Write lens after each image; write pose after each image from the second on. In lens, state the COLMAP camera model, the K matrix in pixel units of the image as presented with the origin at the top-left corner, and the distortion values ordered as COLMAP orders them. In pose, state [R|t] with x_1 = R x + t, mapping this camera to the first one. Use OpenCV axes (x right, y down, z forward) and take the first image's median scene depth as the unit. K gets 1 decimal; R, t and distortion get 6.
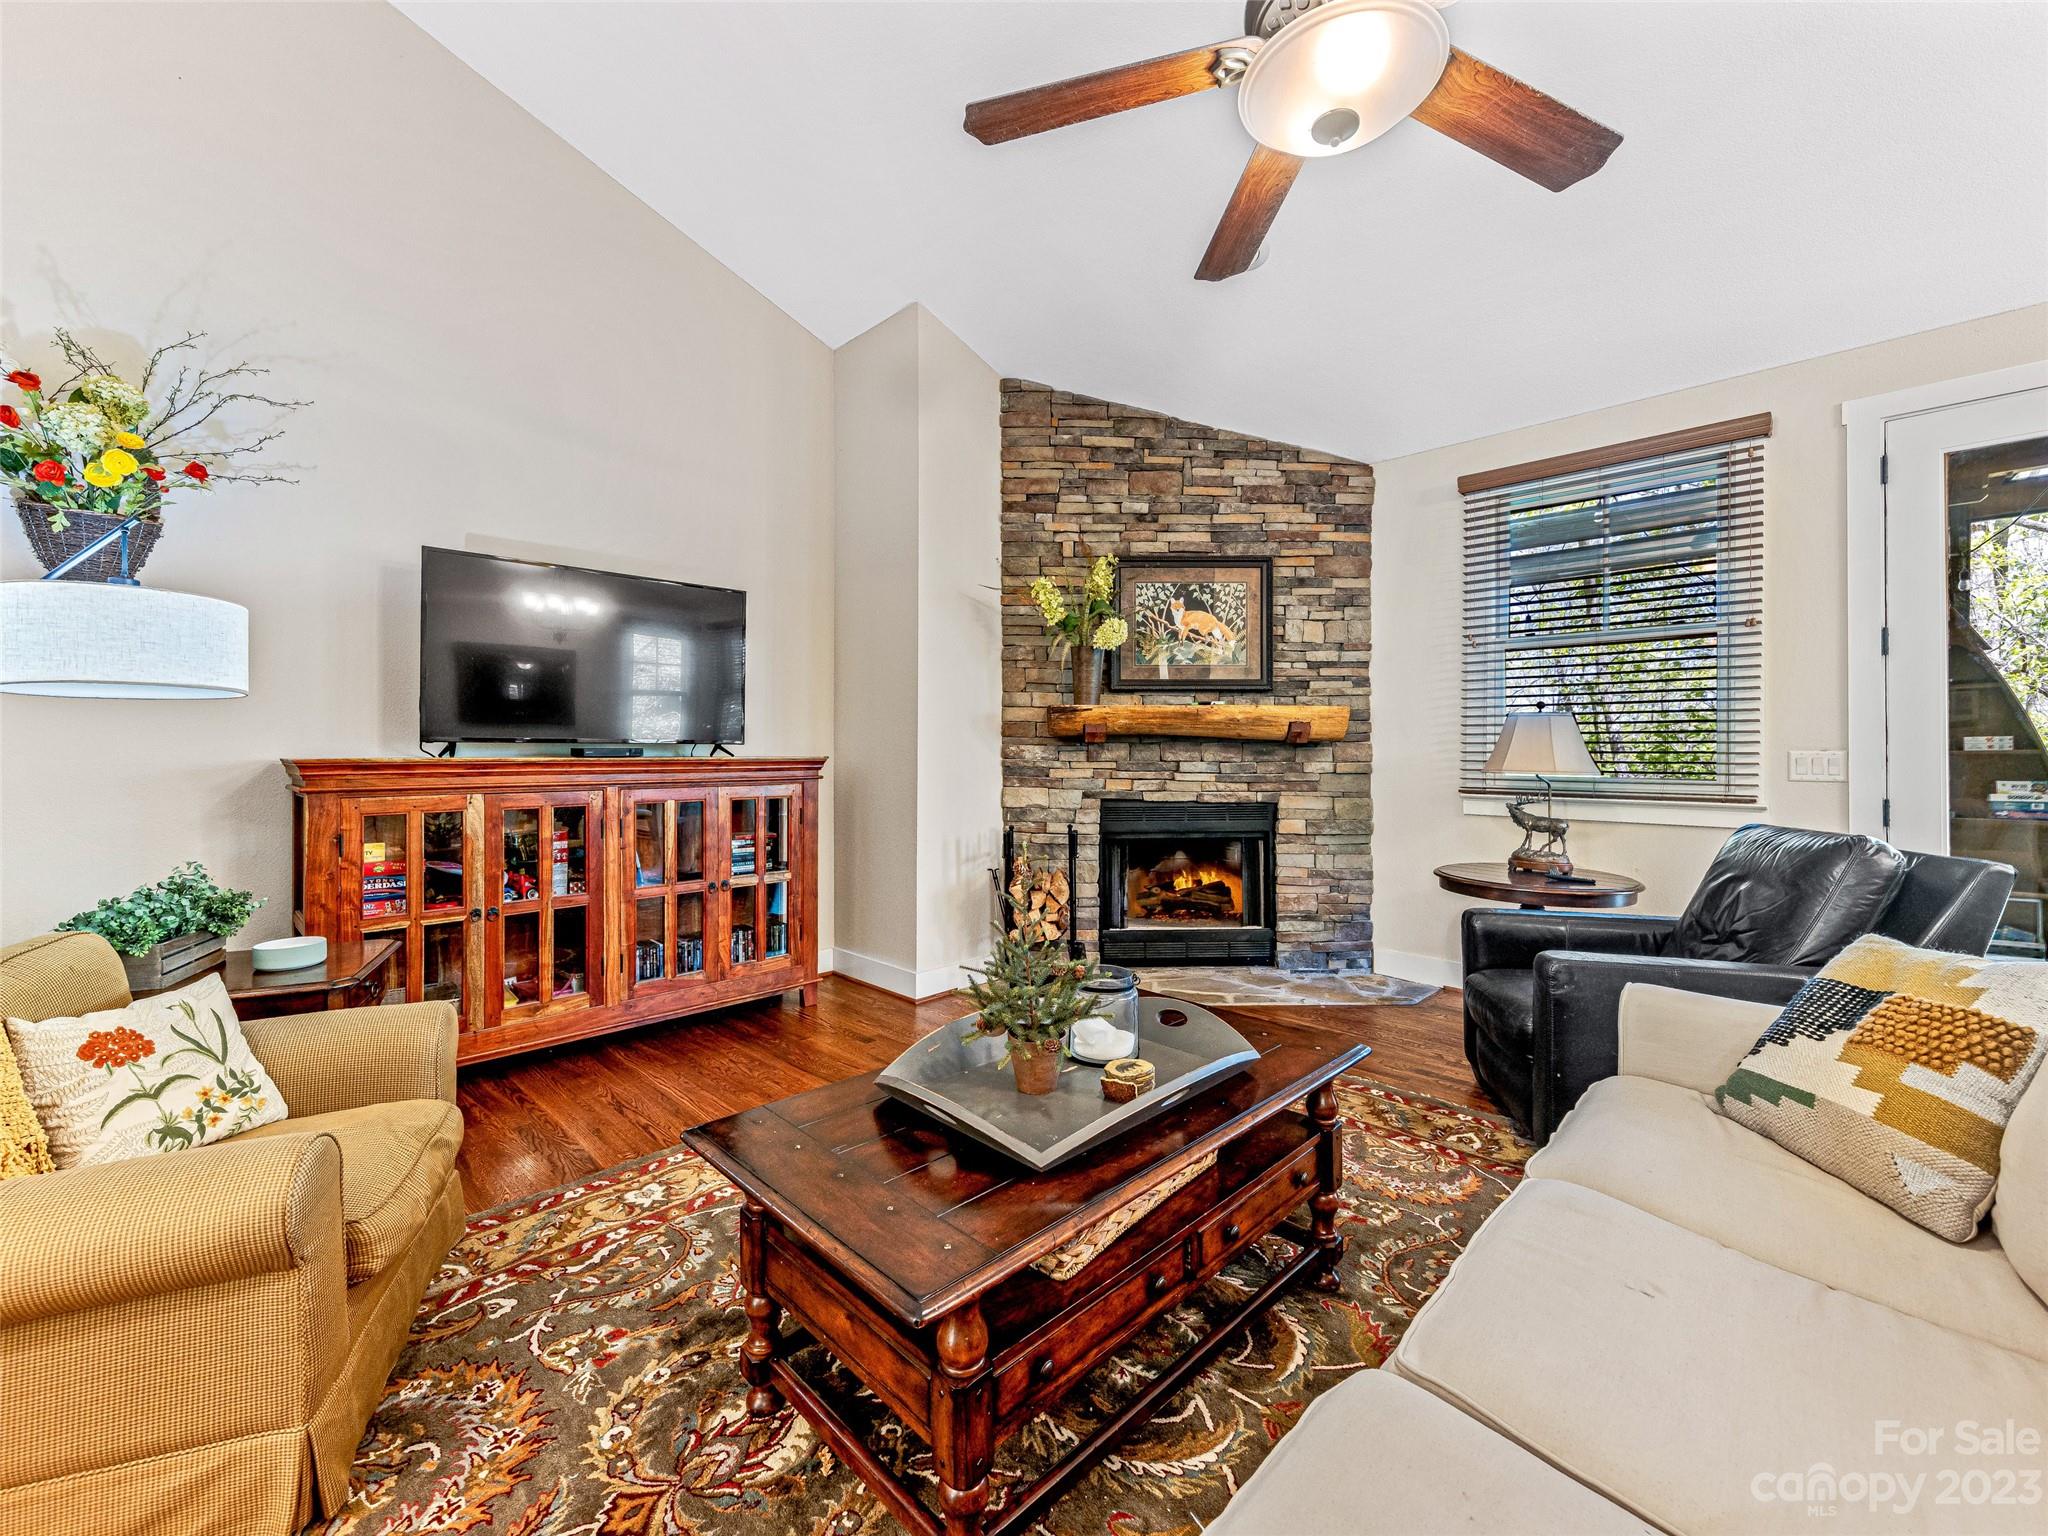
lens RADIAL K [[894.7, 0, 1032.4], [0, 894.7, 747.2], [0, 0, 1]] dist [0.006534, -0.000684]
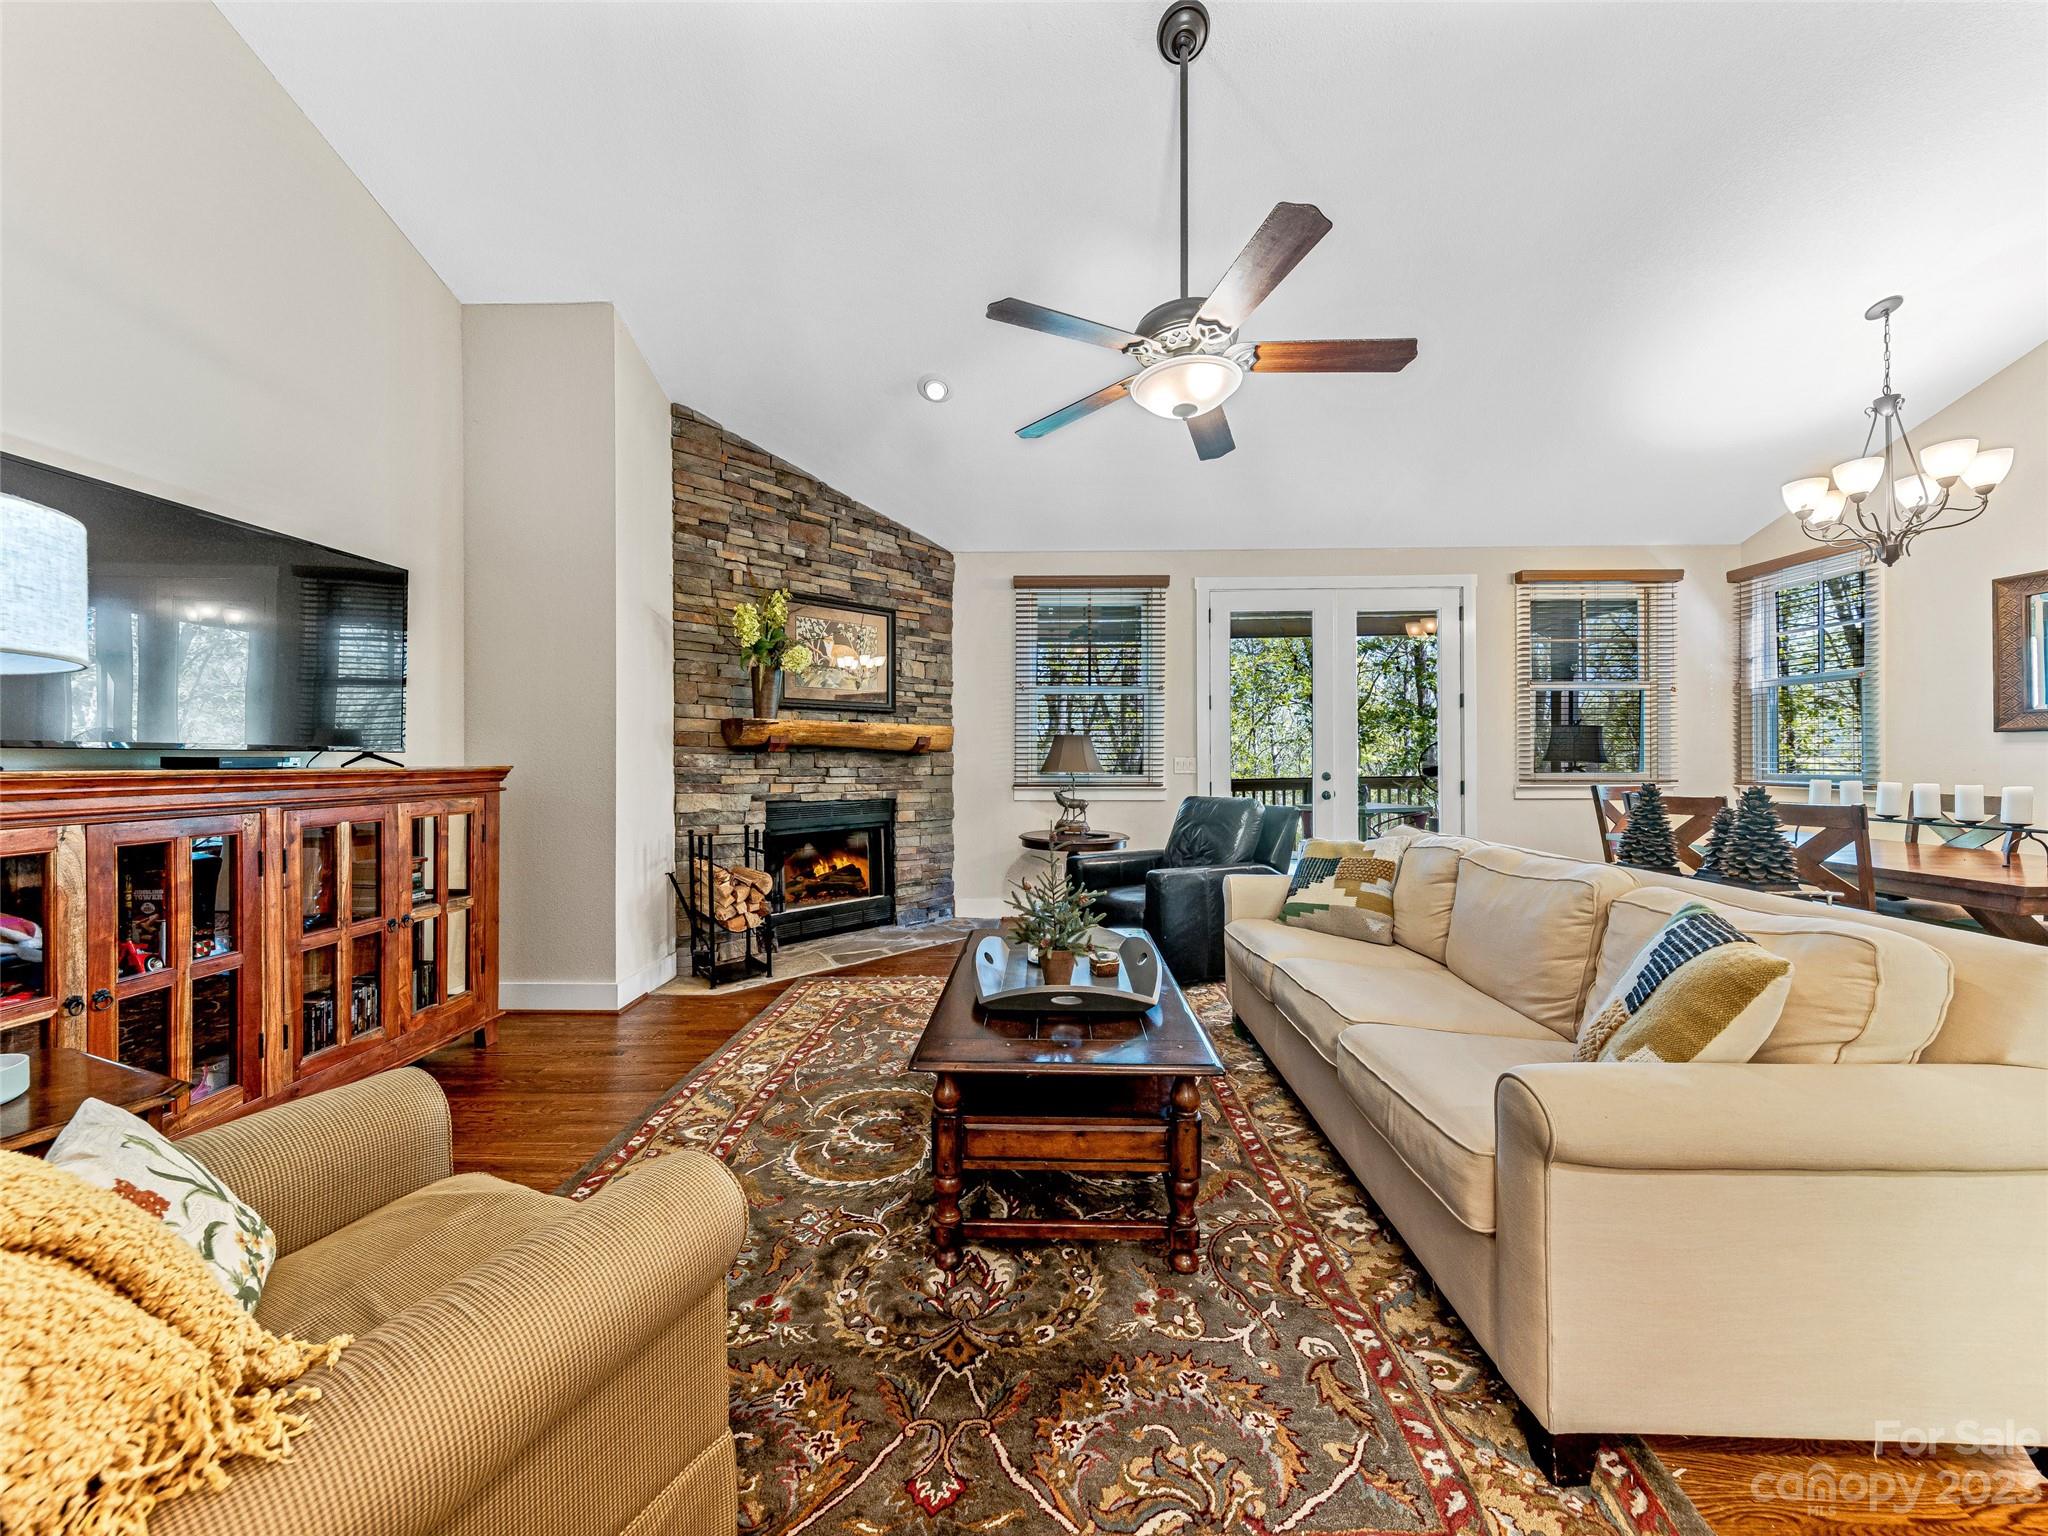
lens RADIAL K [[786.3, 0, 1061.2], [0, 786.3, 755.9], [0, 0, 1]] dist [0.009602, -0.000580]
pose [[0.685364, 0.000245, 0.728200, -0.397372], [0.000829, 0.999999, -0.001116, 0.001372], [-0.728200, 0.001368, 0.685363, 0.039886]]
